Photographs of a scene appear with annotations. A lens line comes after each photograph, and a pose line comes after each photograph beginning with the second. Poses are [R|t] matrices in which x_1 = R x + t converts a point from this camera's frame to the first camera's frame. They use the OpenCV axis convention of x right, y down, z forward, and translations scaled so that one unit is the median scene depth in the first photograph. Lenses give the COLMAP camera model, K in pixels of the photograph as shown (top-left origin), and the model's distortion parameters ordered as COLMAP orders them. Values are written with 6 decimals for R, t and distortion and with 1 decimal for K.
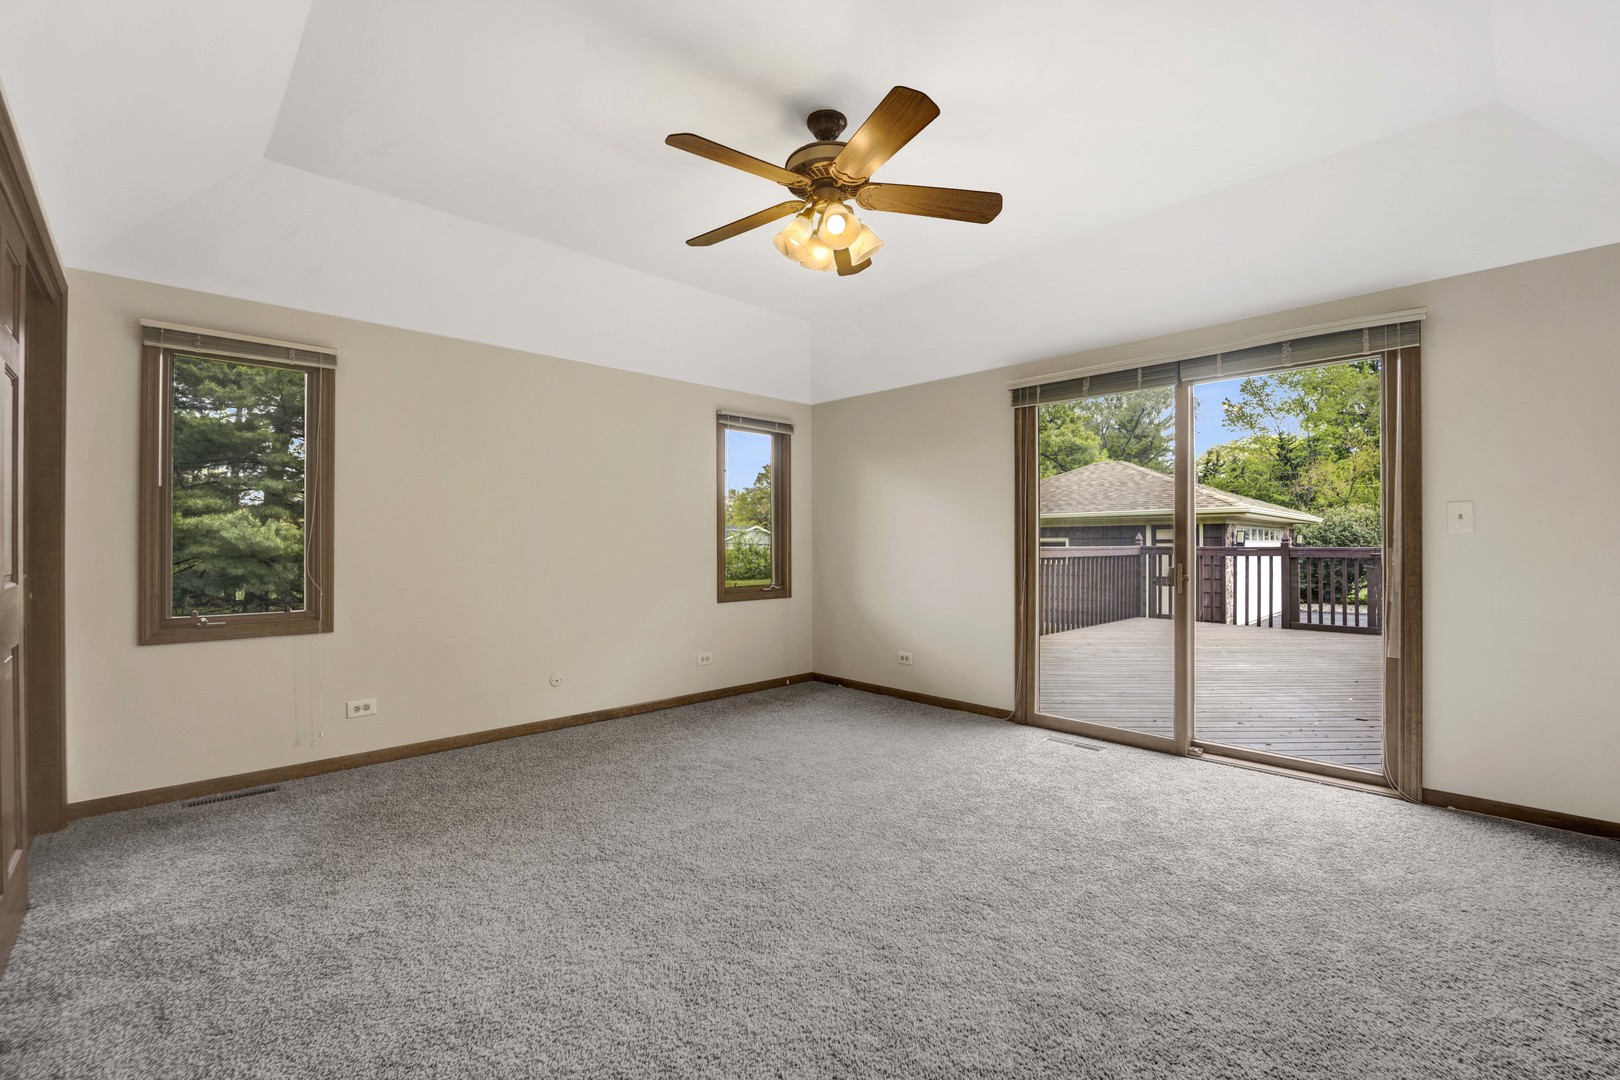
lens RADIAL K [[678.8, 0, 839.3], [0, 678.8, 546.2], [0, 0, 1]] dist [-0.021351, -0.000901]
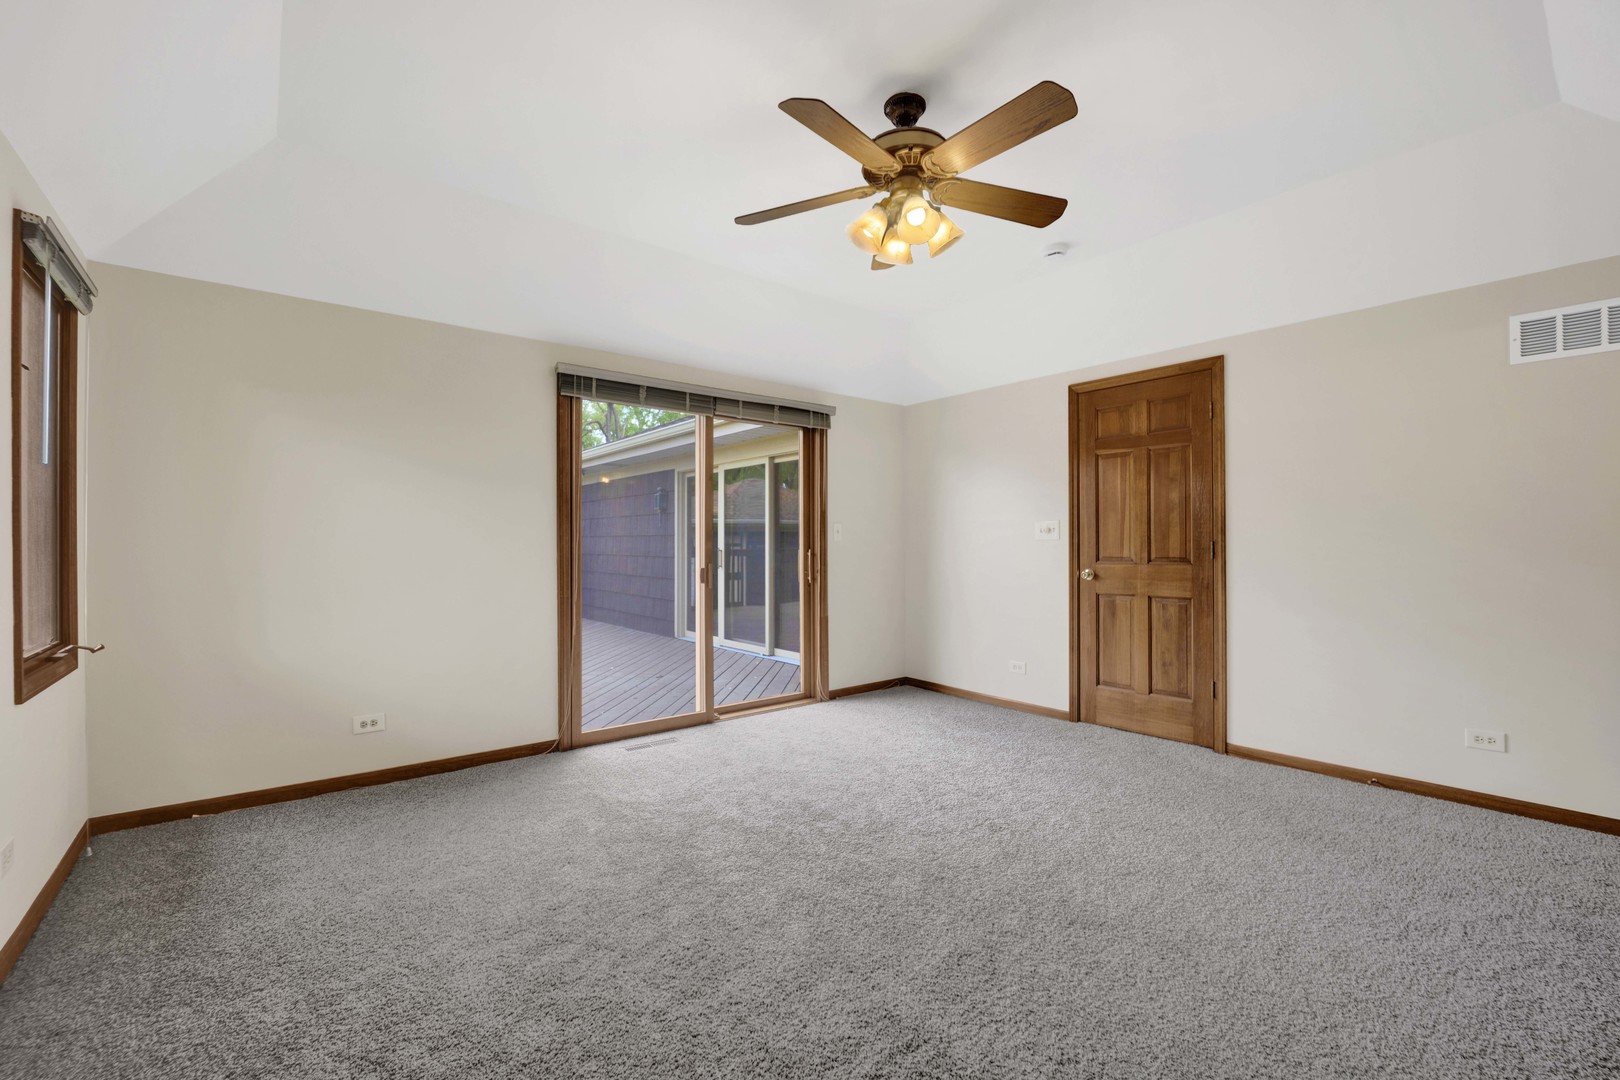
lens RADIAL K [[678.8, 0, 787.2], [0, 678.8, 540.4], [0, 0, 1]] dist [-0.021351, -0.000901]
pose [[0.129593, 0.001613, 0.991566, -0.676857], [0.001079, 0.999998, -0.001768, -0.013782], [-0.991567, 0.001299, 0.129591, 0.702551]]
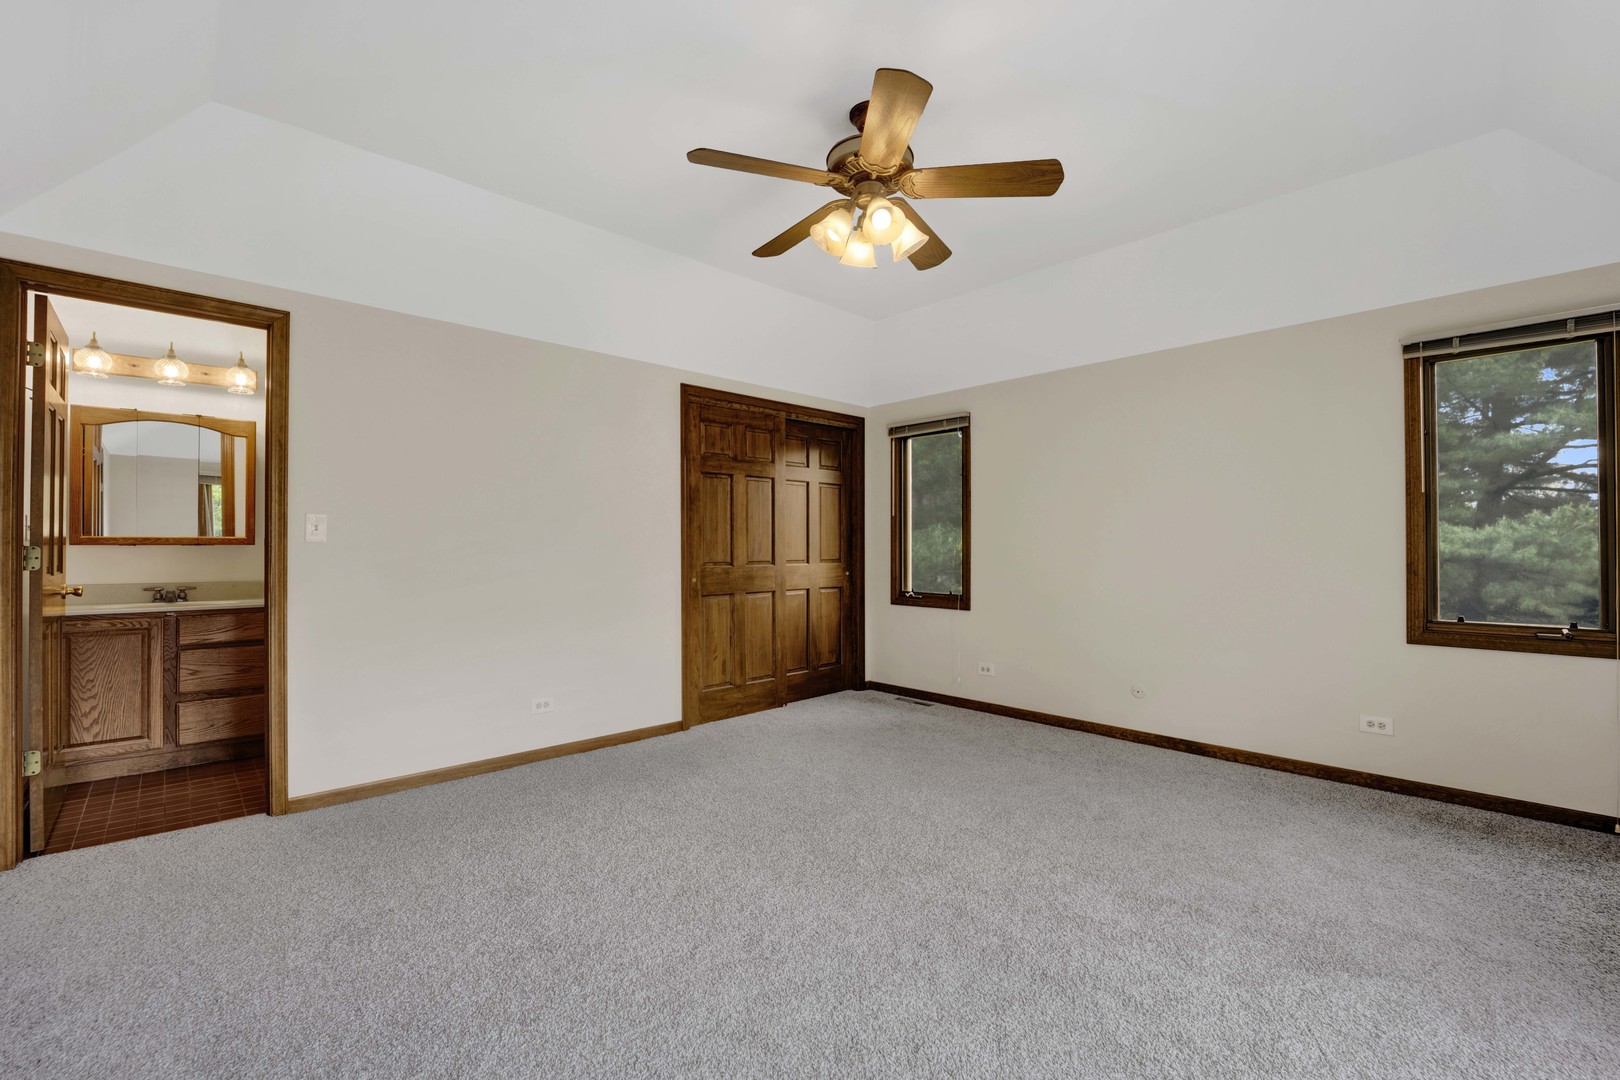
lens RADIAL K [[678.8, 0, 798.7], [0, 678.8, 546.0], [0, 0, 1]] dist [-0.021351, -0.000901]
pose [[-0.014846, -0.000378, -0.999890, 0.632243], [-0.004601, 0.999989, -0.000309, -0.005742], [0.999879, 0.004596, -0.014848, 0.613230]]
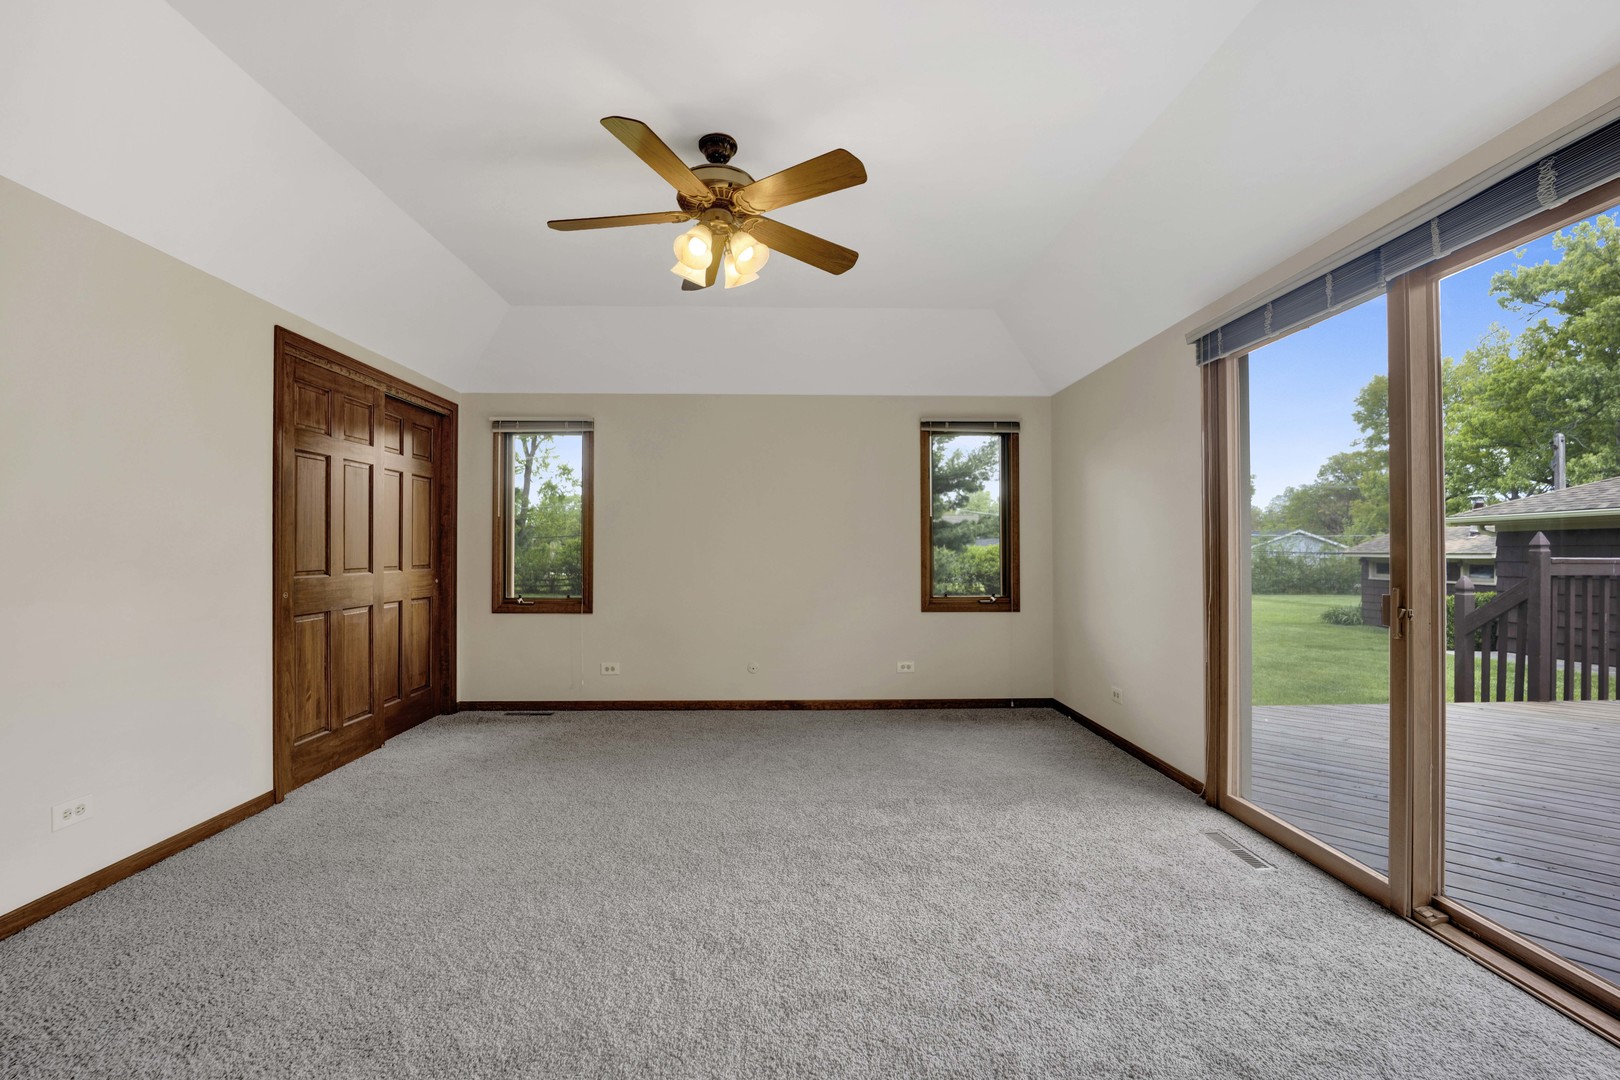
lens RADIAL K [[678.8, 0, 799.9], [0, 678.8, 544.4], [0, 0, 1]] dist [-0.021351, -0.000901]
pose [[0.733597, -0.005319, -0.679564, 0.515129], [-0.003718, 0.999923, -0.011840, -0.003420], [0.679575, 0.011213, 0.733521, 0.220206]]
